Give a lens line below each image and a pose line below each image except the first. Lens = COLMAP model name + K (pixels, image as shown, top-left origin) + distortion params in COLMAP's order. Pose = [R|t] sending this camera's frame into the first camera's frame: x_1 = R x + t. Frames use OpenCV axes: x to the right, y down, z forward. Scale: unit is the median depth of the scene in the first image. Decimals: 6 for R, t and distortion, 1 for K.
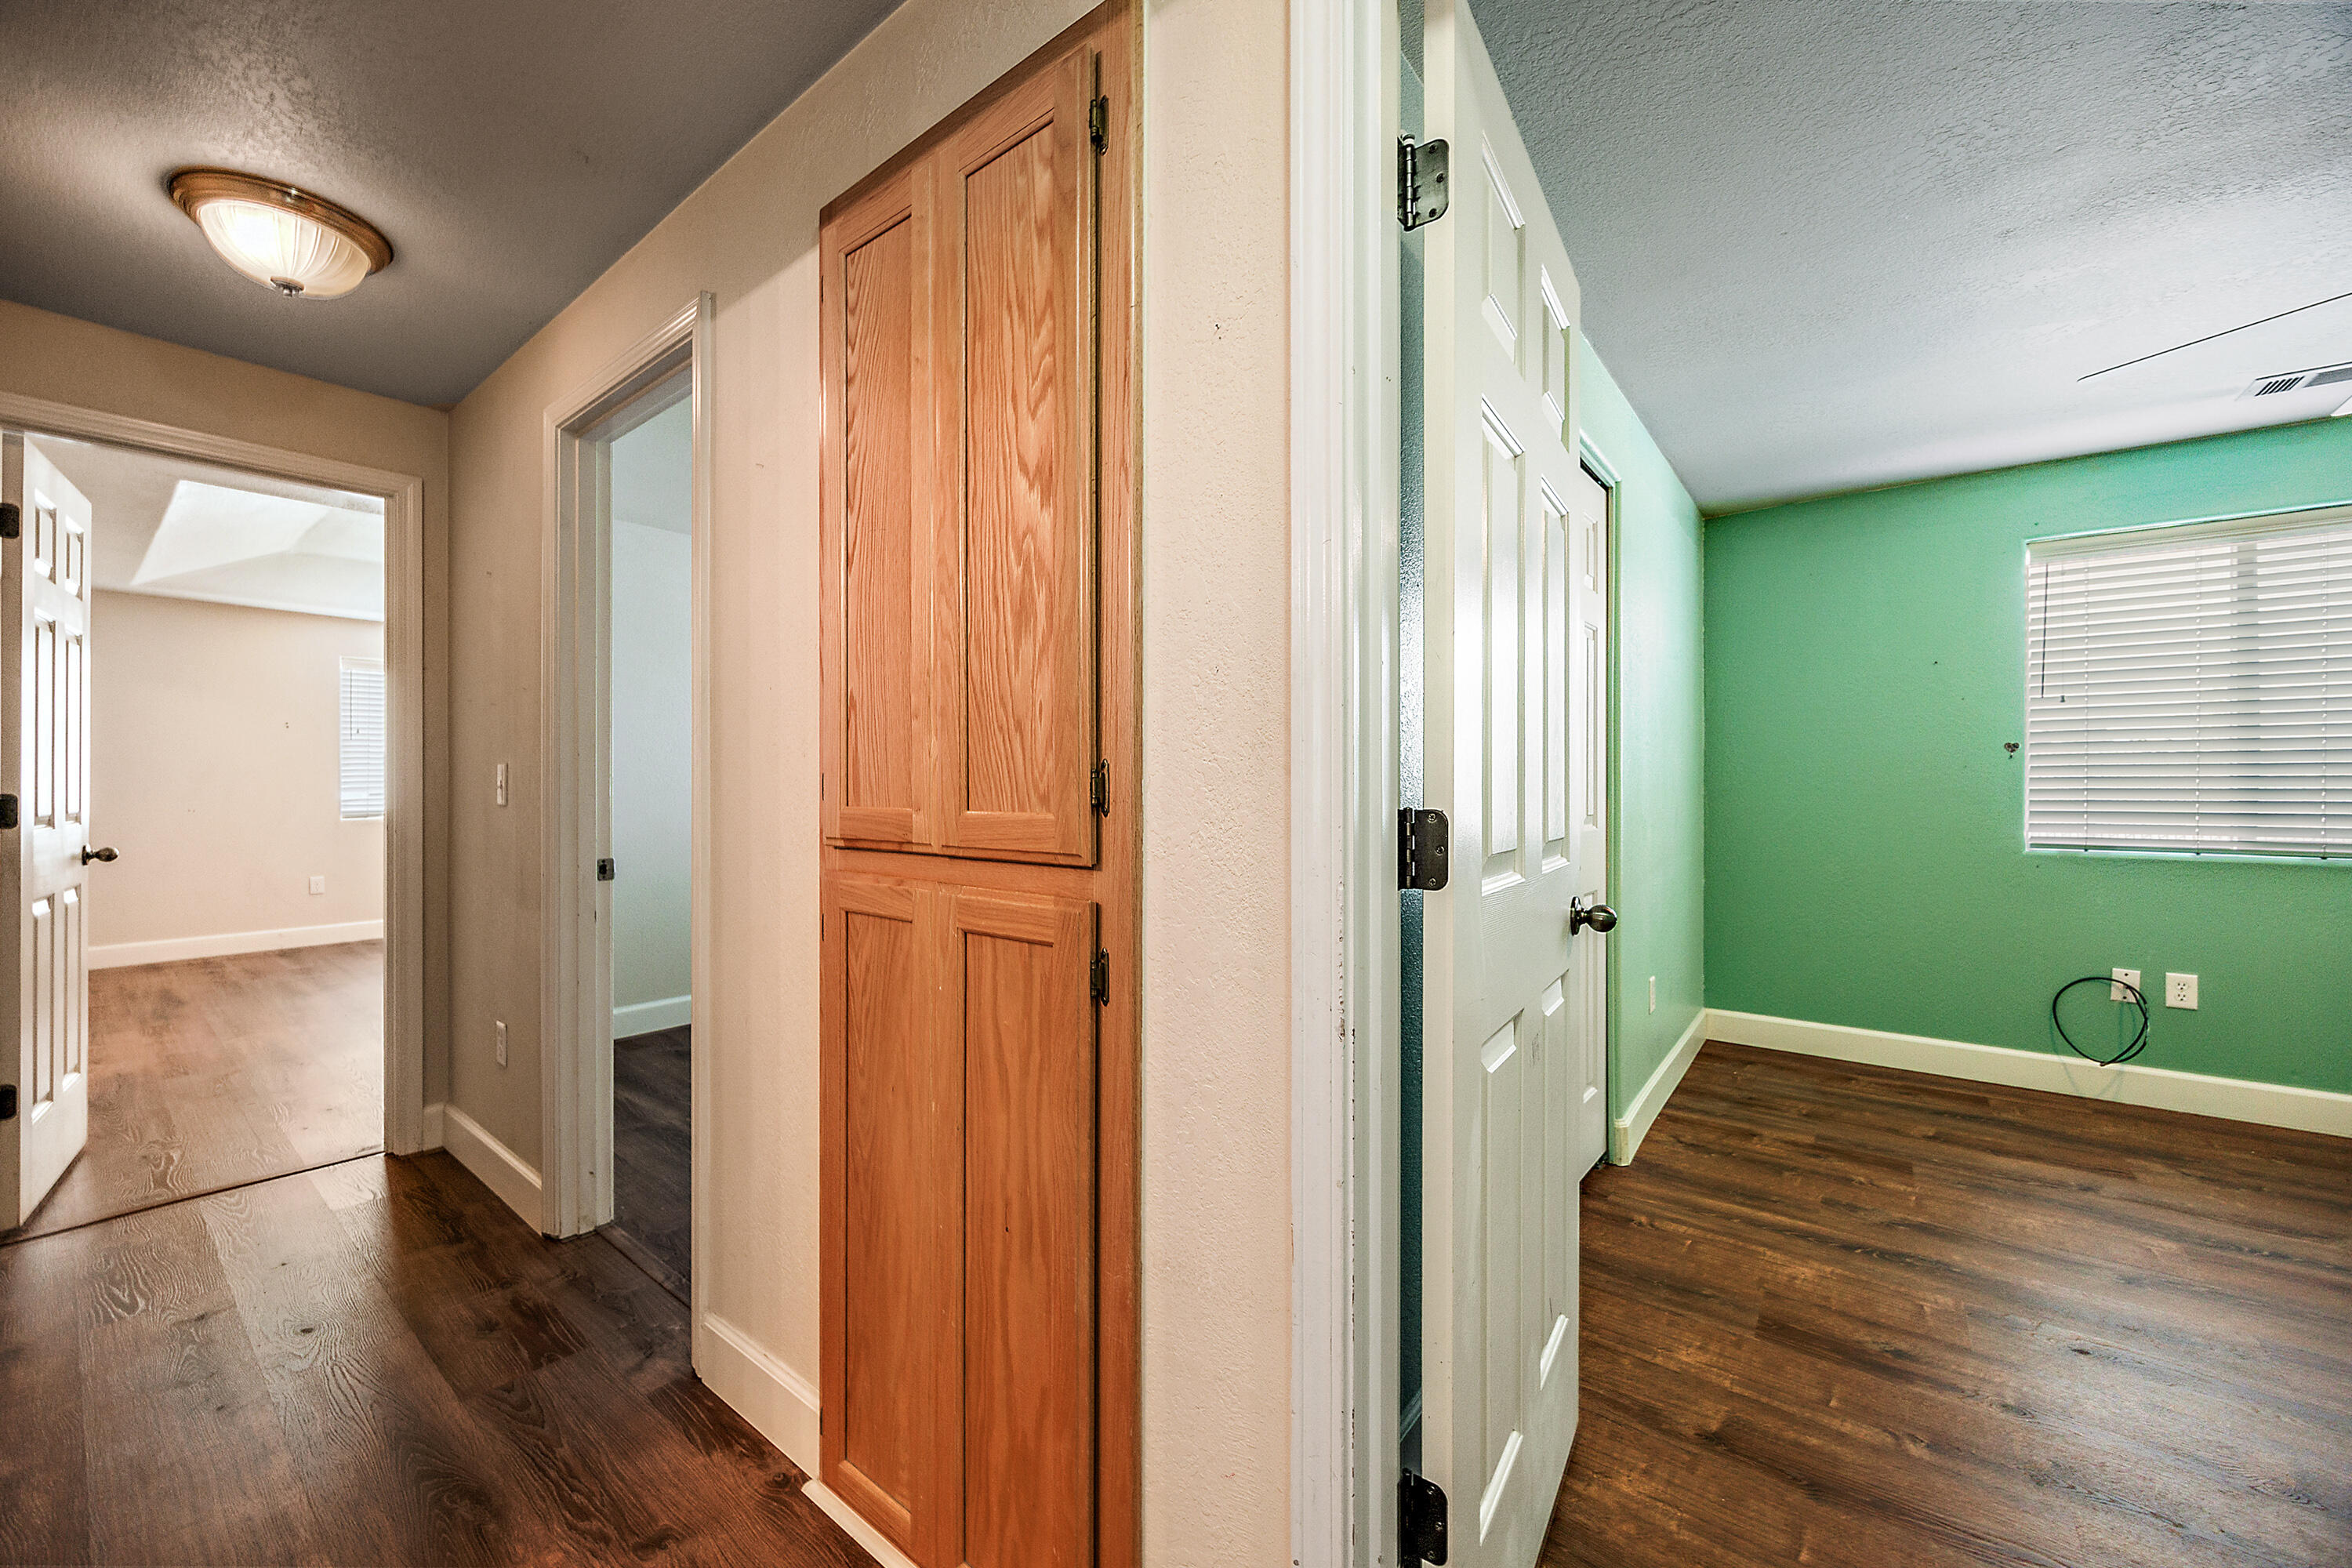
lens RADIAL K [[883.5, 0, 1179.5], [0, 883.5, 777.3], [0, 0, 1]] dist [-0.000103, 0.000107]
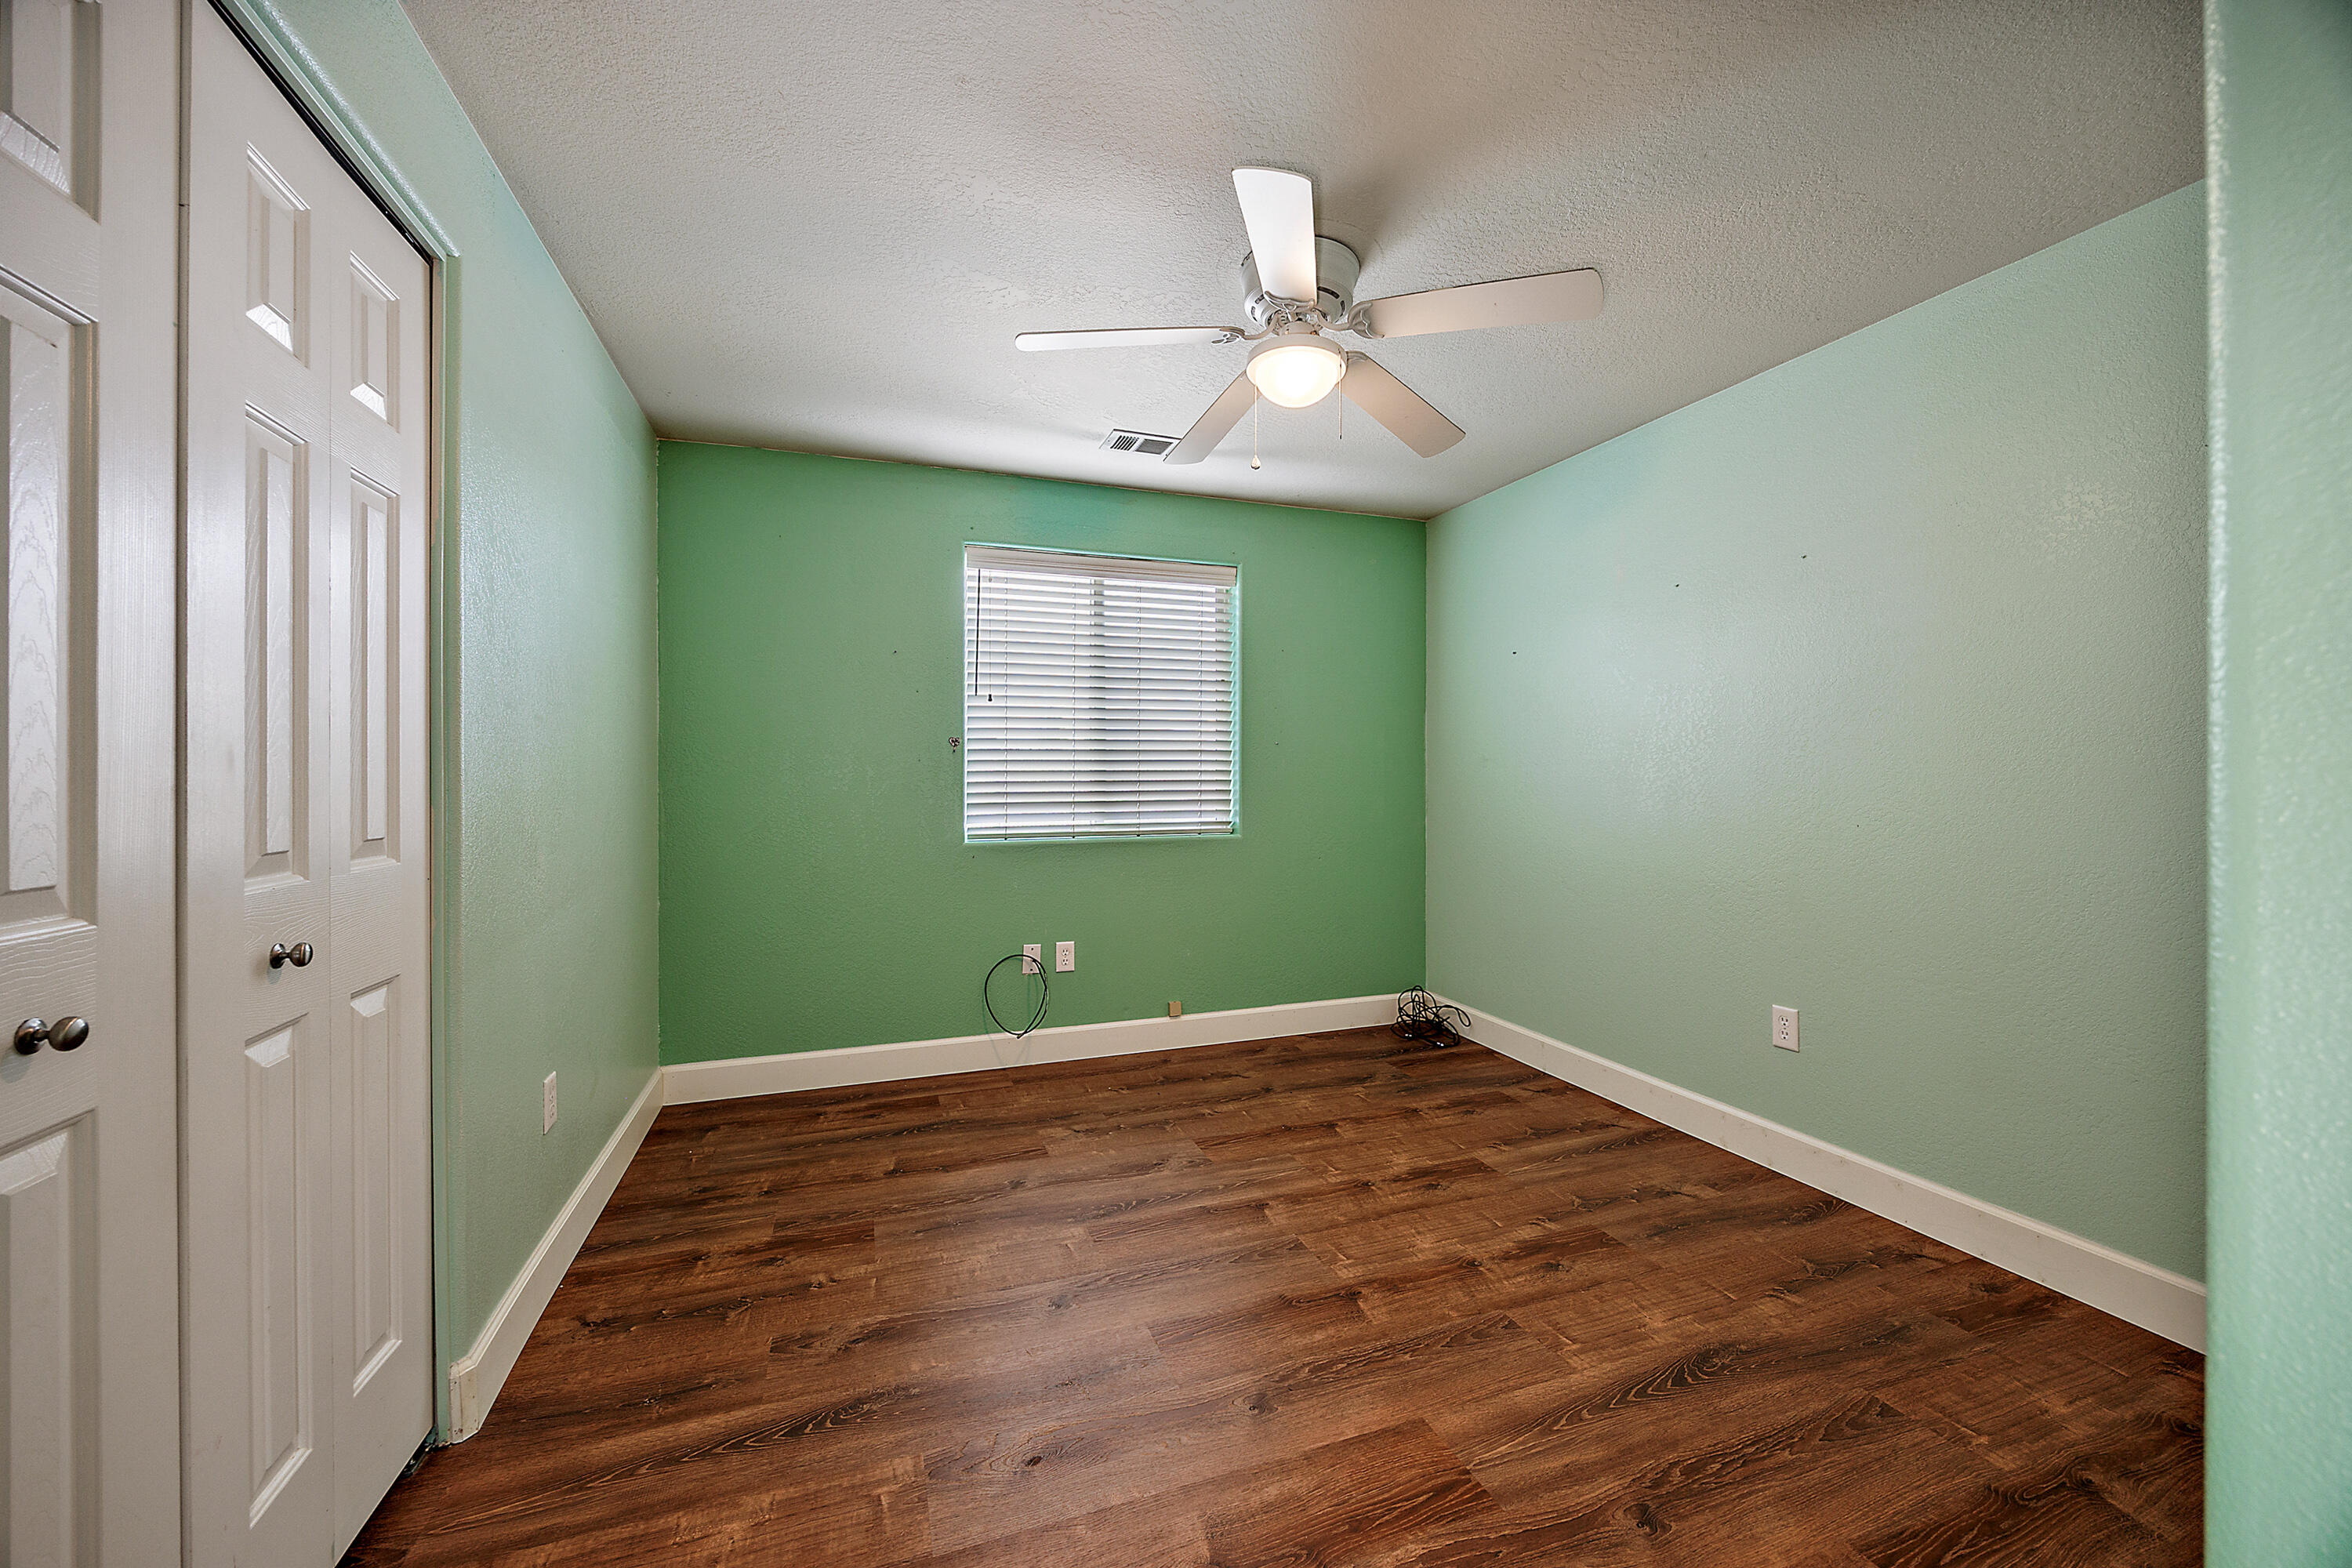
lens RADIAL K [[883.5, 0, 1171.5], [0, 883.5, 775.1], [0, 0, 1]] dist [-0.000103, 0.000107]
pose [[0.533529, -0.002908, 0.845777, 0.251083], [0.000318, 0.999995, 0.003238, 0.001492], [-0.845782, -0.001458, 0.533527, 0.288651]]
